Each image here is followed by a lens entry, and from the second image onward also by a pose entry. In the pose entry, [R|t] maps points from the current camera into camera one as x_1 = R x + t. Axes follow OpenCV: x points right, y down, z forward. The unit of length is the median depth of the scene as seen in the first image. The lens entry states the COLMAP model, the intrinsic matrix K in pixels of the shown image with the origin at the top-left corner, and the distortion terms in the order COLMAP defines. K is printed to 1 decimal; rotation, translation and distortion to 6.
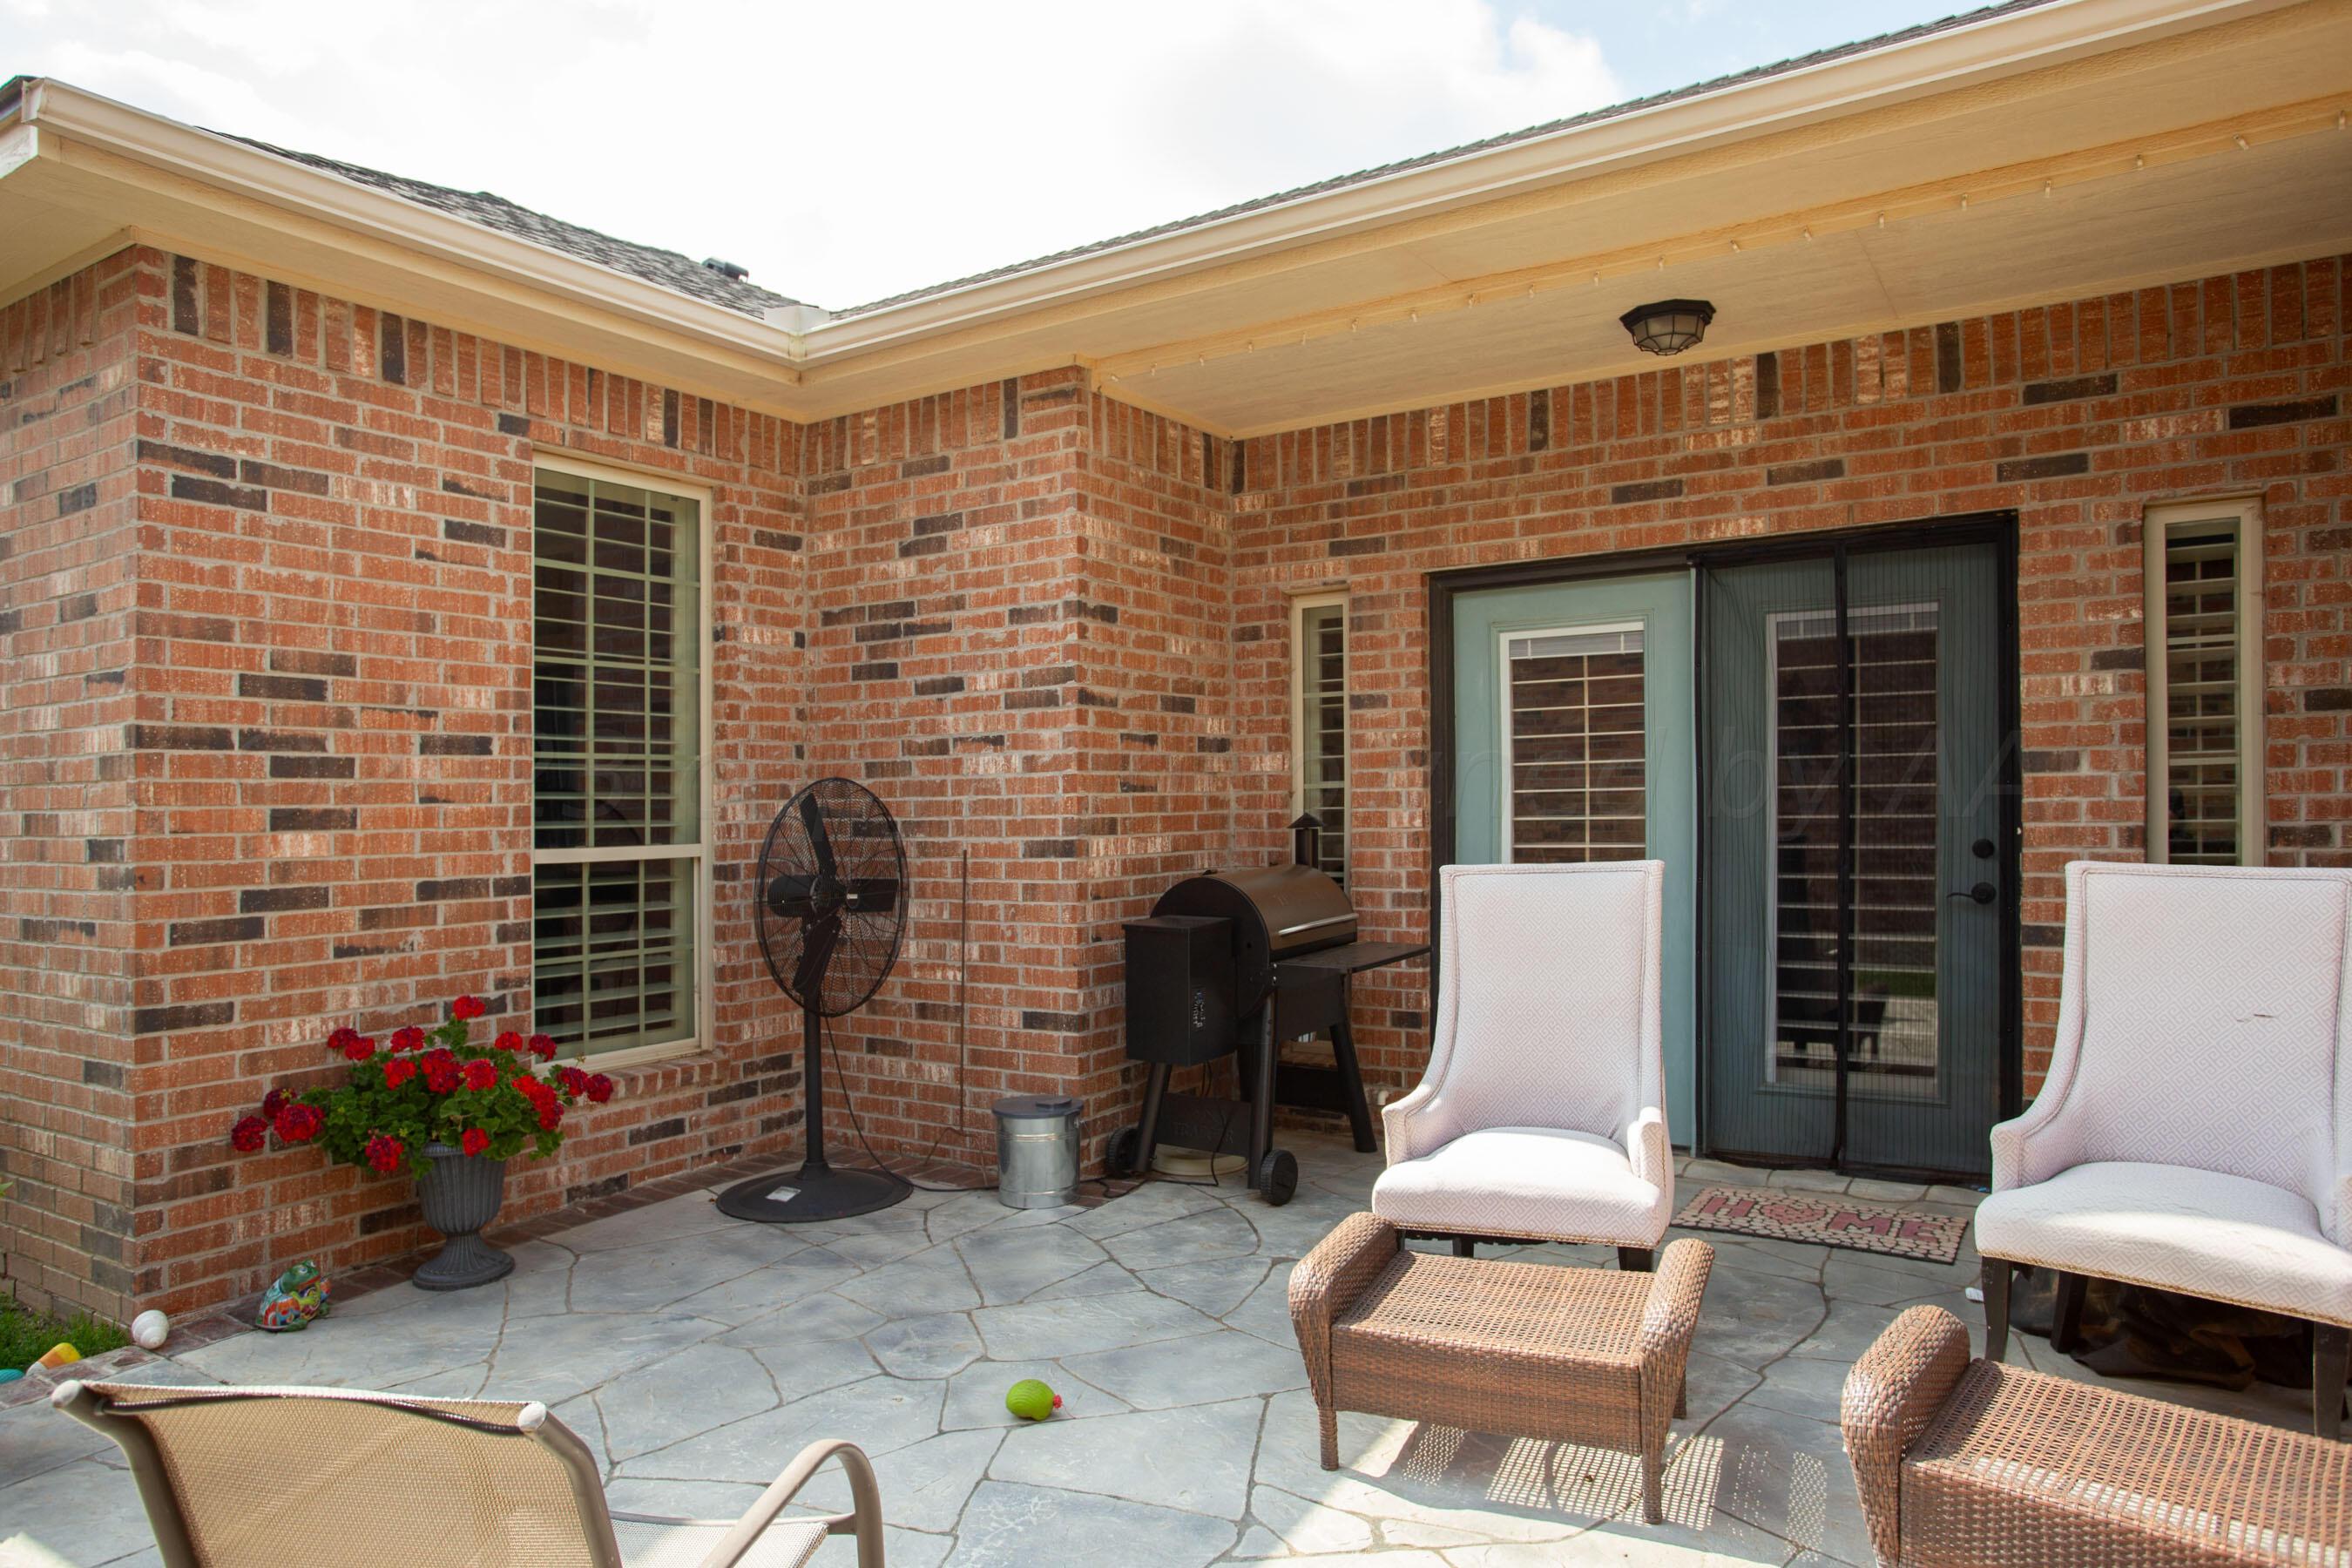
lens RADIAL K [[1493.5, 0, 1179.0], [0, 1493.5, 775.7], [0, 0, 1]] dist [-0.047236, 0.001083]
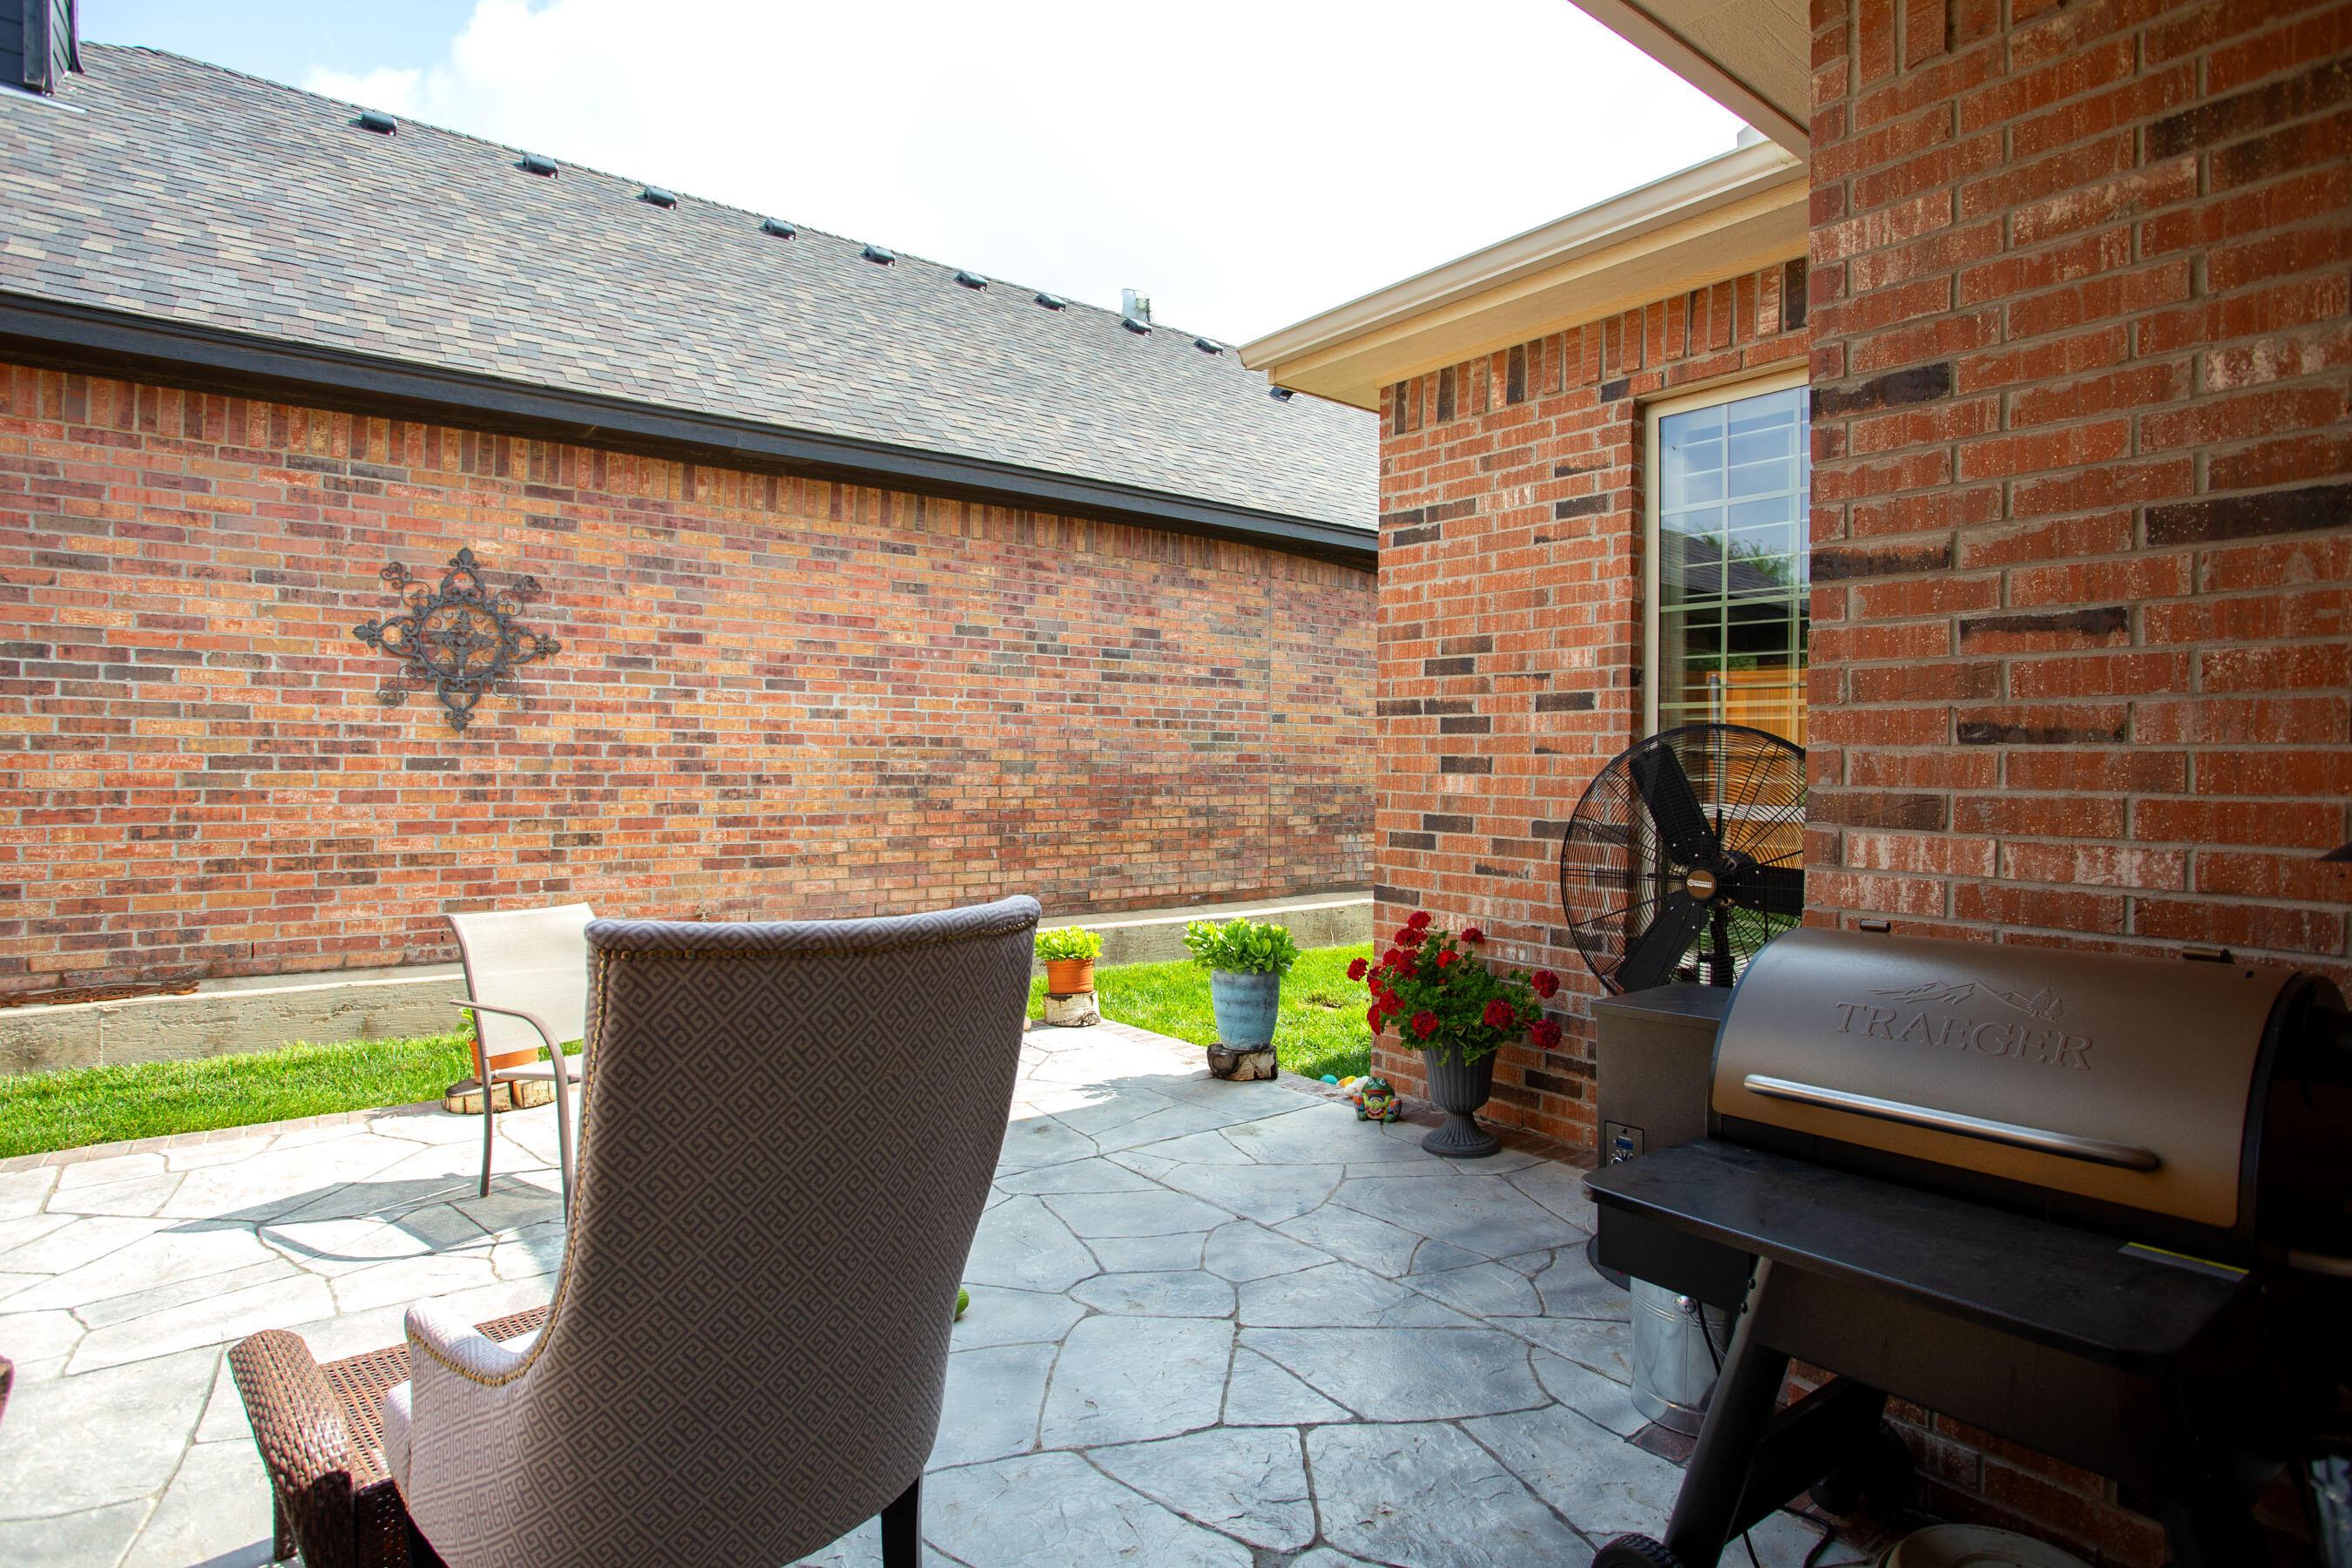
lens RADIAL K [[1169.4, 0, 1114.4], [0, 1169.4, 750.2], [0, 0, 1]] dist [-0.041894, 0.001437]
pose [[-0.362392, 0.005736, -0.932008, 0.467300], [0.012925, 0.999916, 0.001128, 0.010767], [0.931936, -0.011638, -0.362435, 1.030389]]
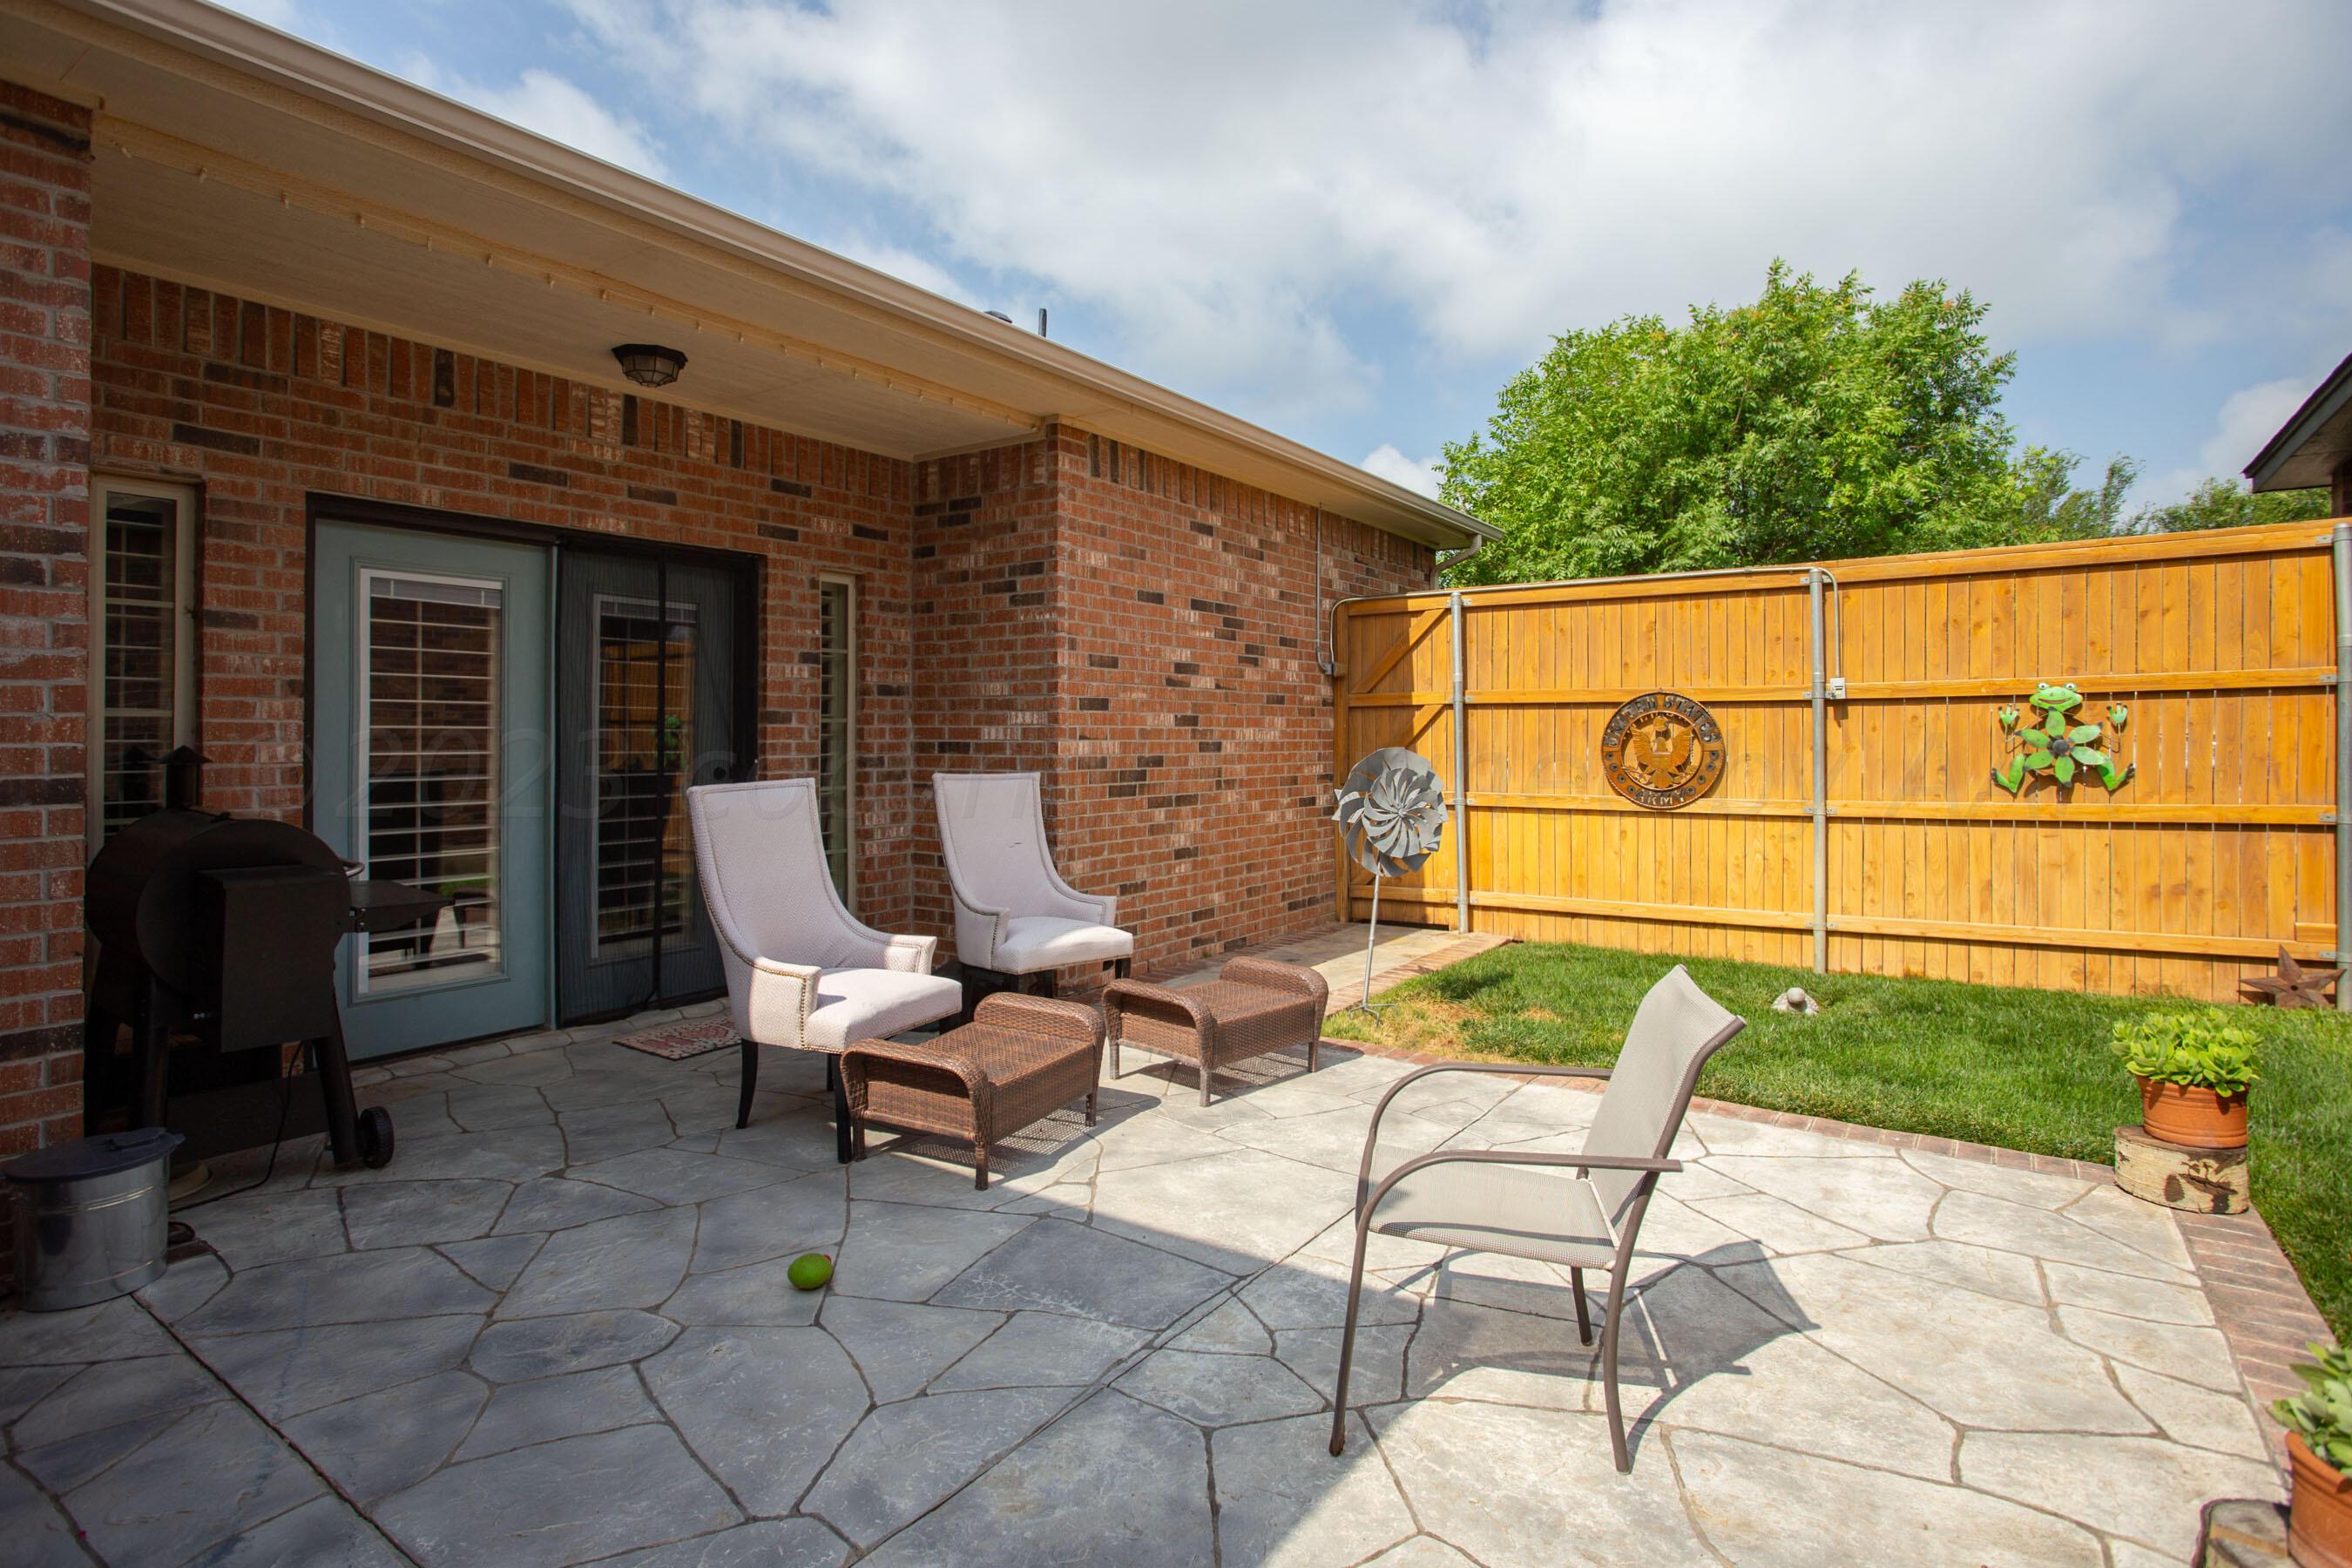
lens RADIAL K [[1226.6, 0, 1176.0], [0, 1226.6, 784.0], [0, 0, 1]] dist [-0.025544, 0.000925]
pose [[0.013879, -0.015070, 0.999790, -0.706613], [-0.011613, 0.999817, 0.015232, 0.036119], [-0.999836, -0.011822, 0.013701, 0.524184]]
